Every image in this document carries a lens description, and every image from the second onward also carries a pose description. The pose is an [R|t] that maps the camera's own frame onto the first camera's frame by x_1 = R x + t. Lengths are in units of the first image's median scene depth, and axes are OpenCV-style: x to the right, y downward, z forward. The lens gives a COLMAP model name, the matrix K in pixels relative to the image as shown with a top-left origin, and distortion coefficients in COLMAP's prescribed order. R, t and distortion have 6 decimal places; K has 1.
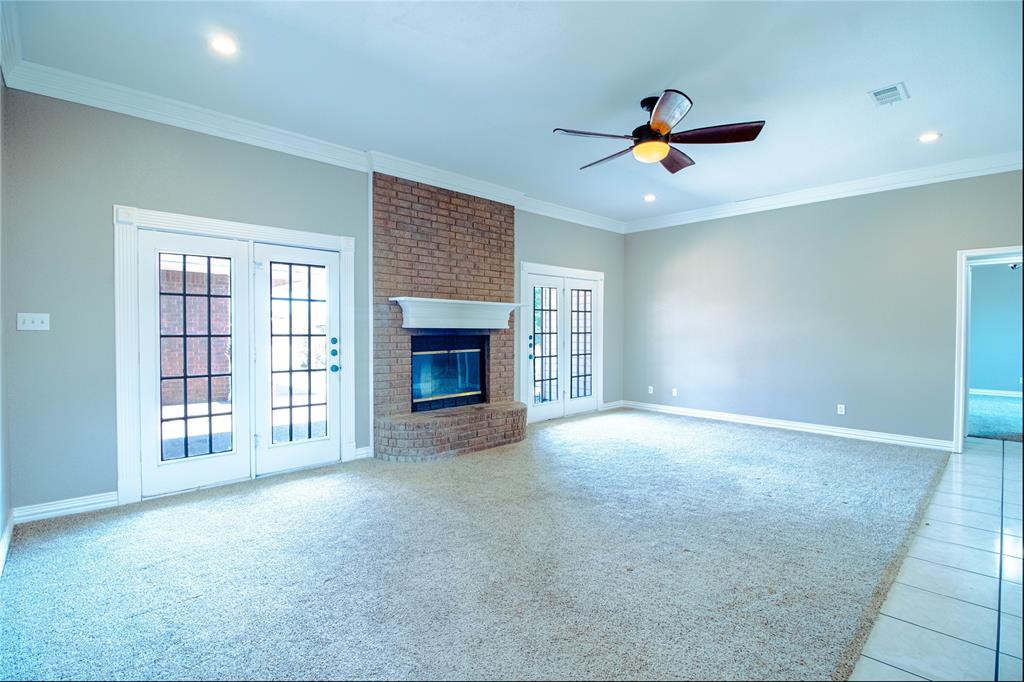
lens RADIAL K [[493.8, 0, 512.0], [0, 493.8, 341.0], [0, 0, 1]] dist [0.014182, -0.023604]
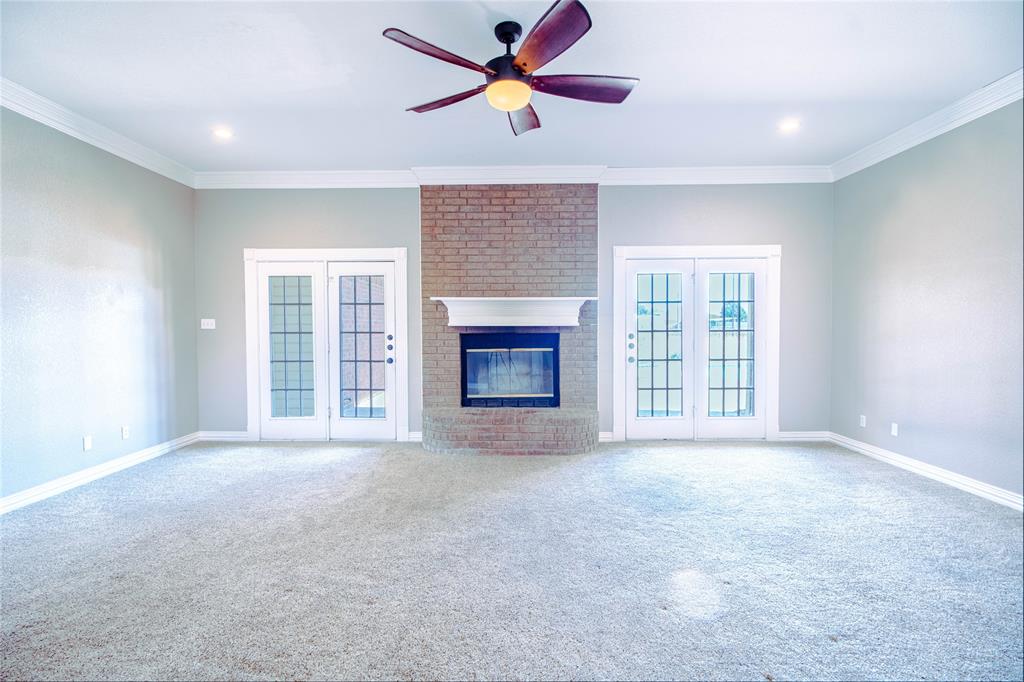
lens RADIAL K [[493.8, 0, 512.0], [0, 493.8, 341.0], [0, 0, 1]] dist [0.014182, -0.023604]
pose [[0.697936, 0.017203, -0.715954, 0.608629], [-0.012349, 0.999852, 0.011987, -0.008372], [0.716054, 0.000475, 0.698045, 0.341518]]
